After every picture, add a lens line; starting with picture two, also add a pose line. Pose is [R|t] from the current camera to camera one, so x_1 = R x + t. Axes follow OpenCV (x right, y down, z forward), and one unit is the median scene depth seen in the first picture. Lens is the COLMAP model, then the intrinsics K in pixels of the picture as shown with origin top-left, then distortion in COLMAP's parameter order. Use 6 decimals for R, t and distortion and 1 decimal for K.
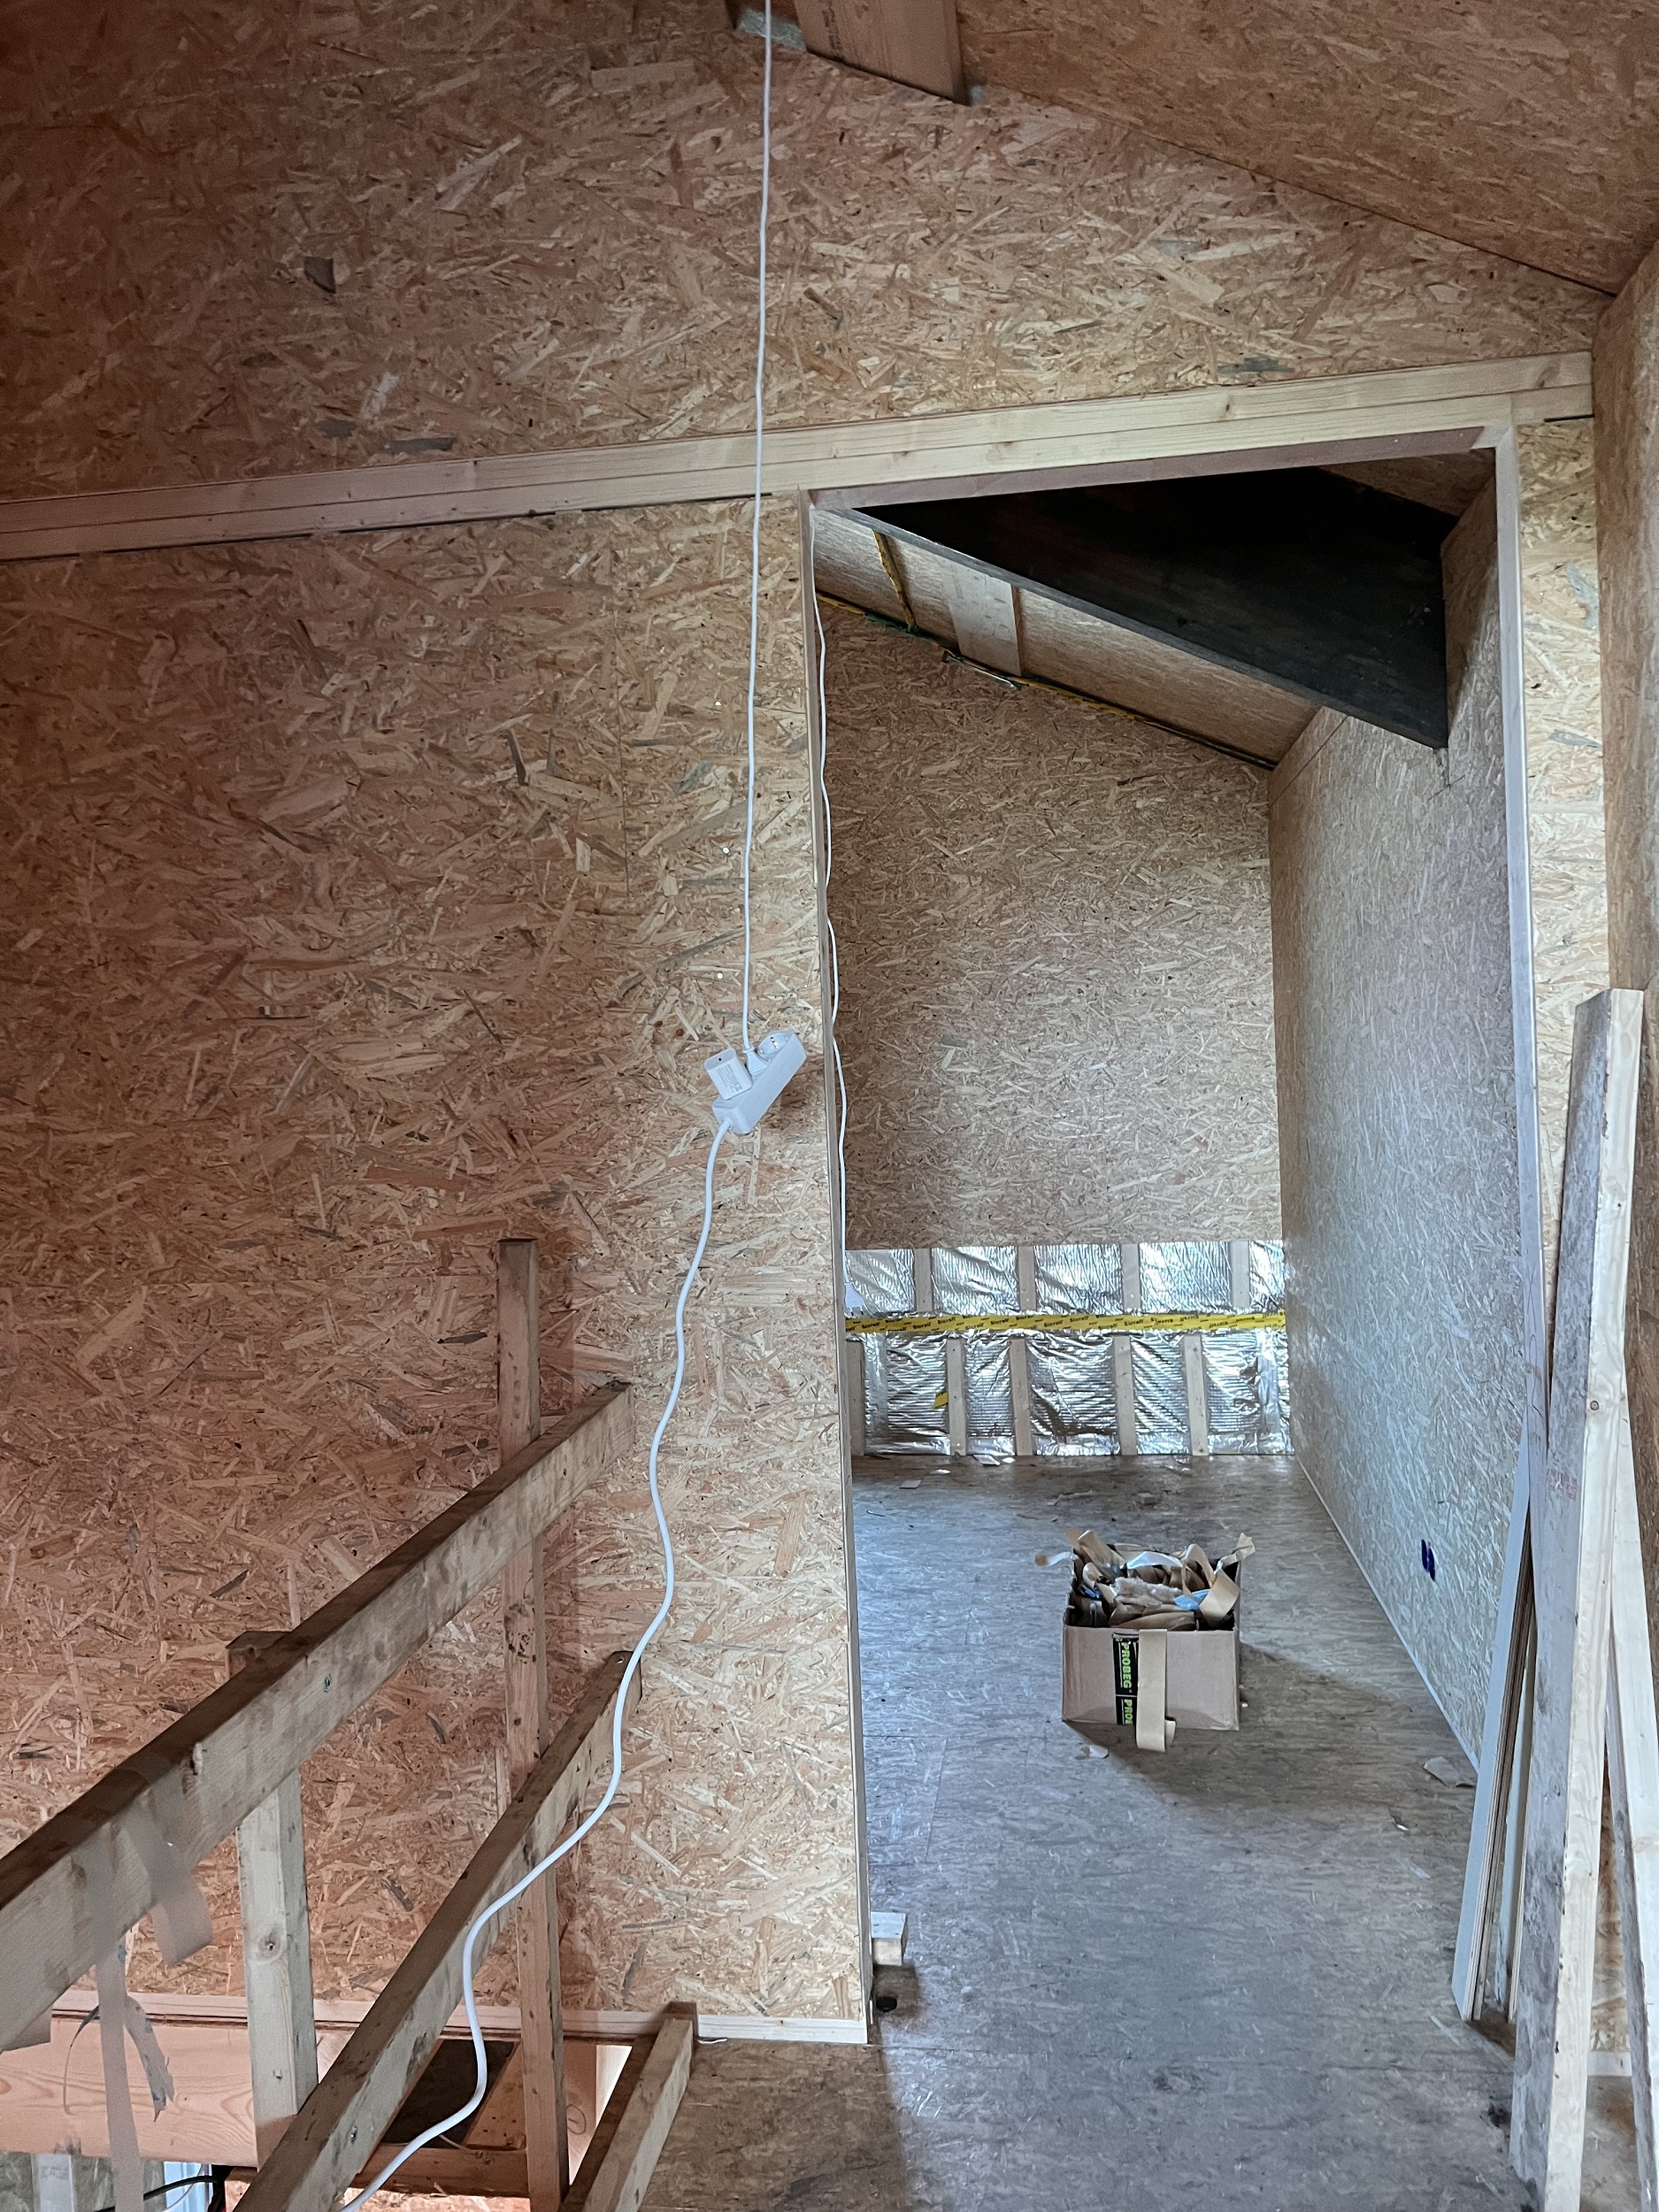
lens RADIAL K [[1657.2, 0, 831.6], [0, 1657.2, 1101.9], [0, 0, 1]] dist [0.022595, -0.033813]
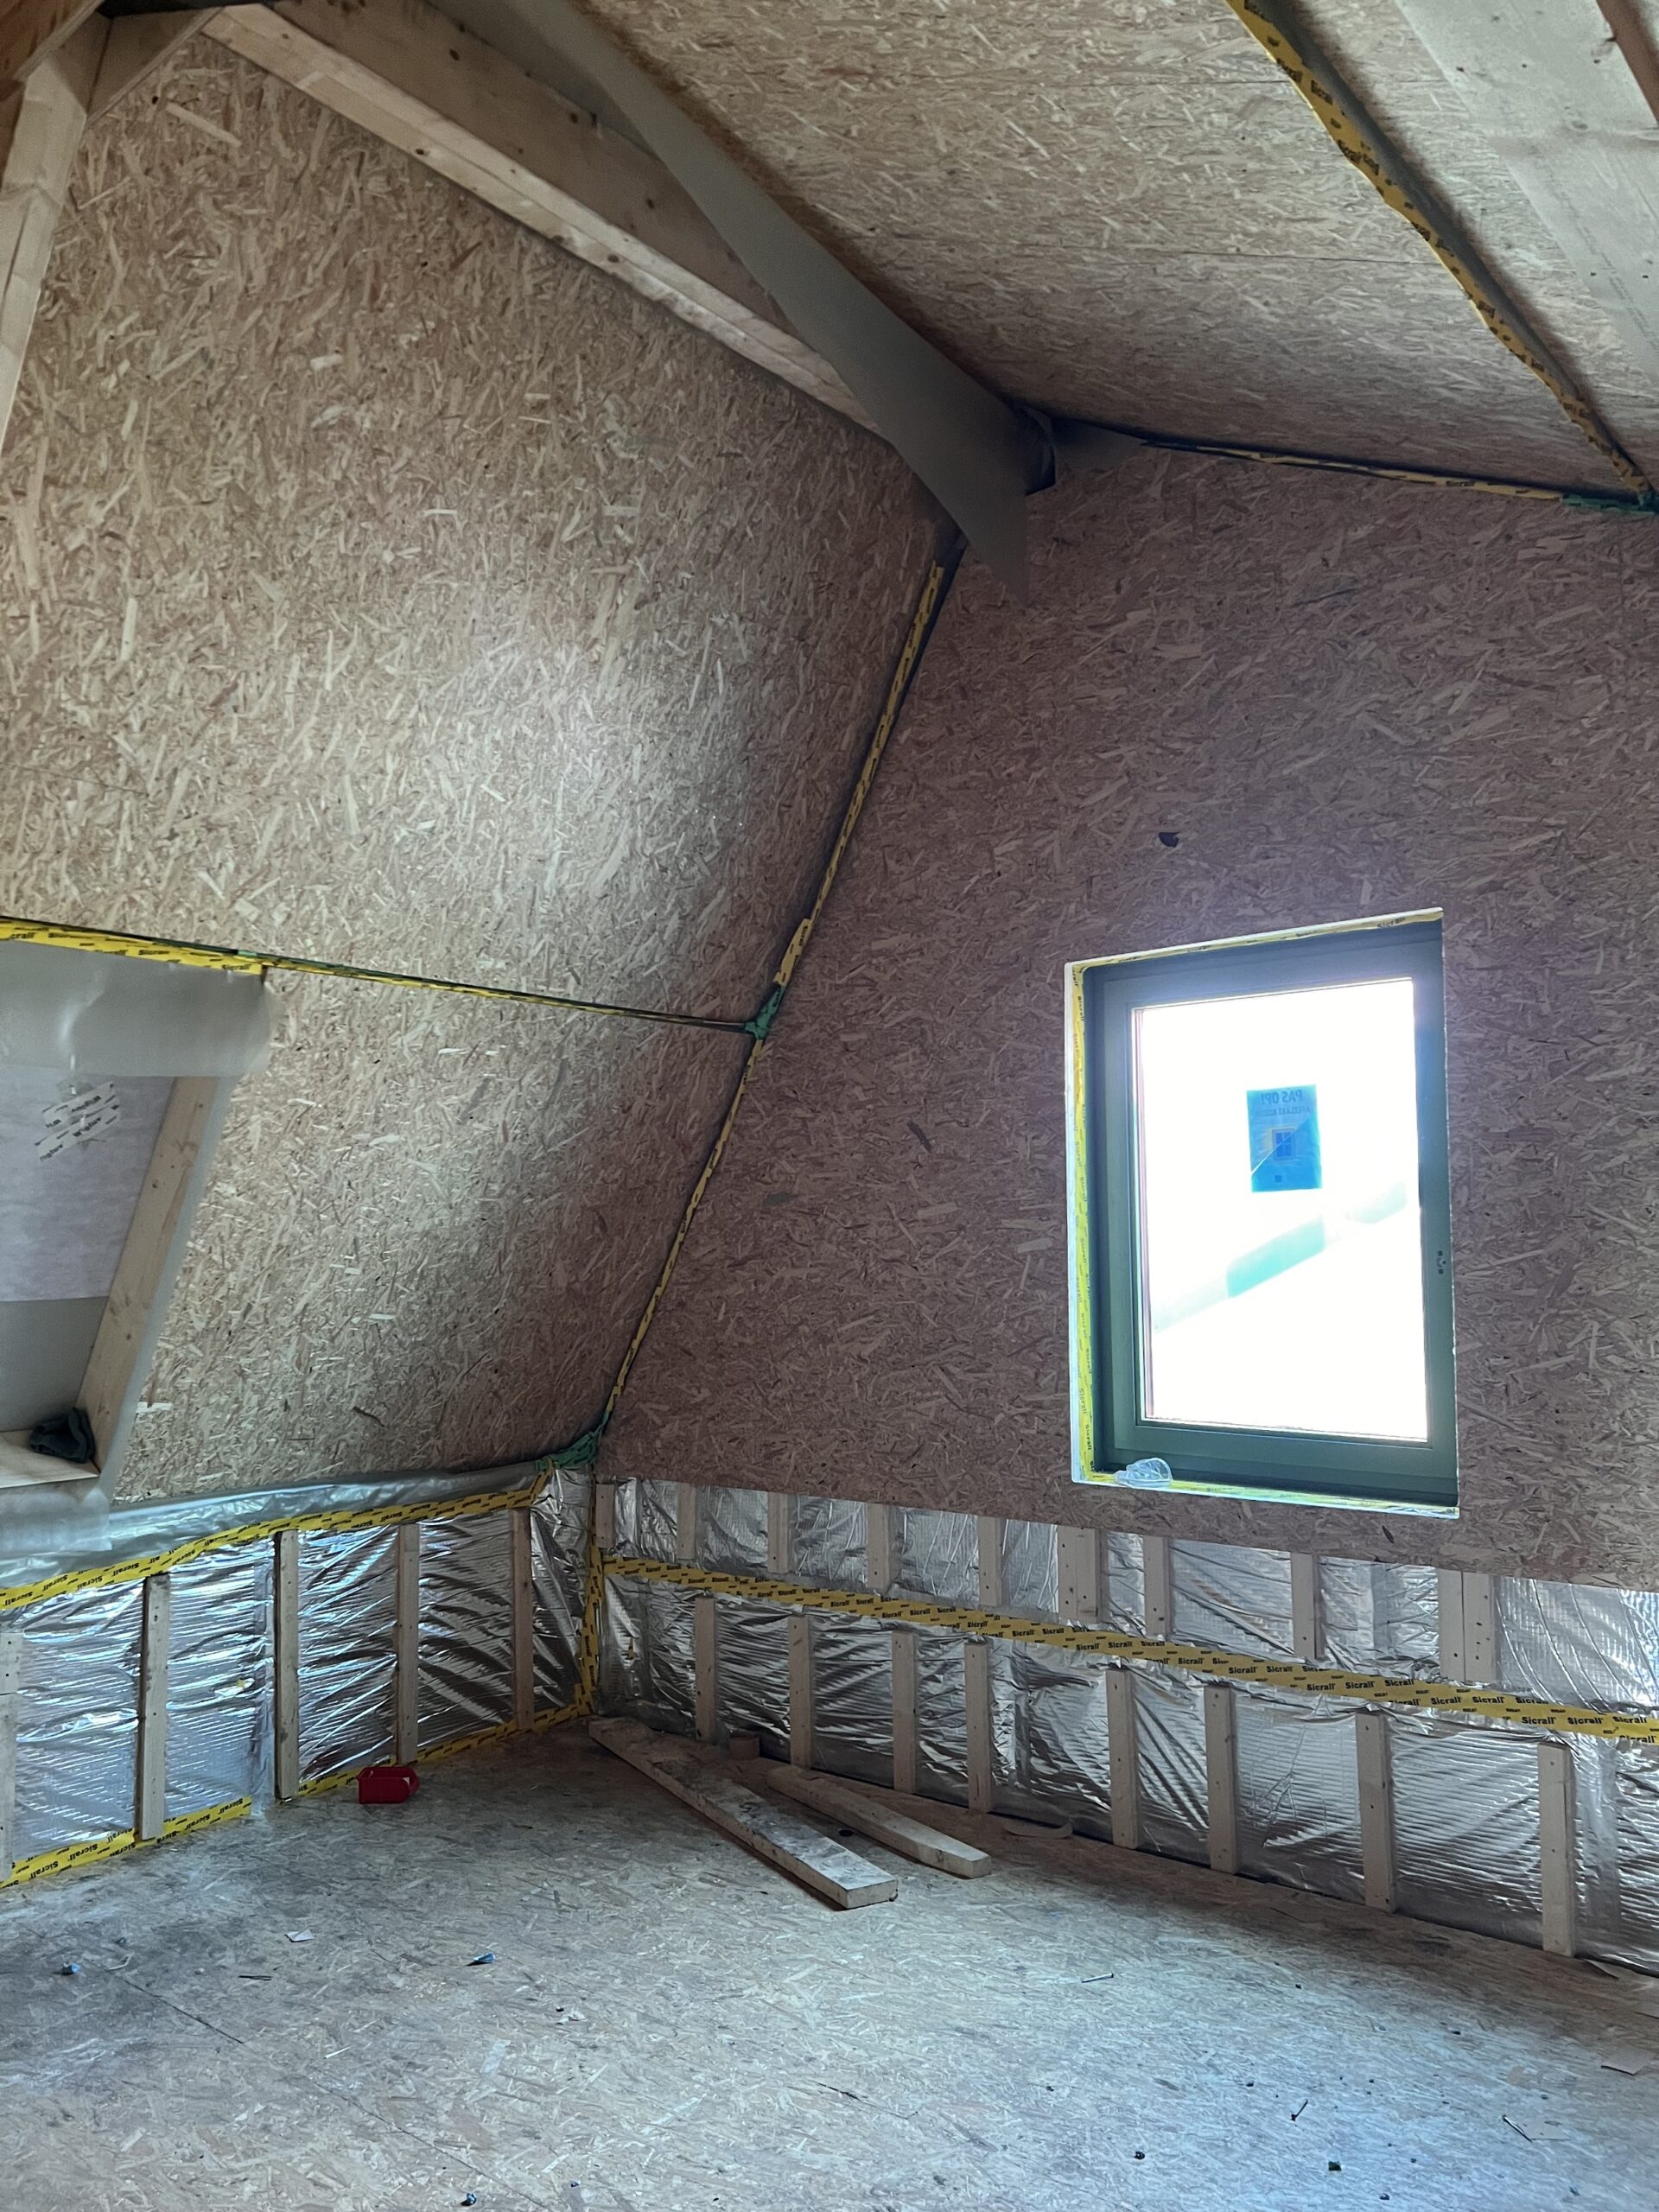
lens RADIAL K [[1657.2, 0, 821.3], [0, 1657.2, 1107.6], [0, 0, 1]] dist [0.022595, -0.033813]
pose [[0.840061, -0.017692, -0.542203, 0.116298], [-0.038031, 0.995089, -0.091392, -0.010179], [0.541157, 0.097395, 0.835263, 0.375596]]
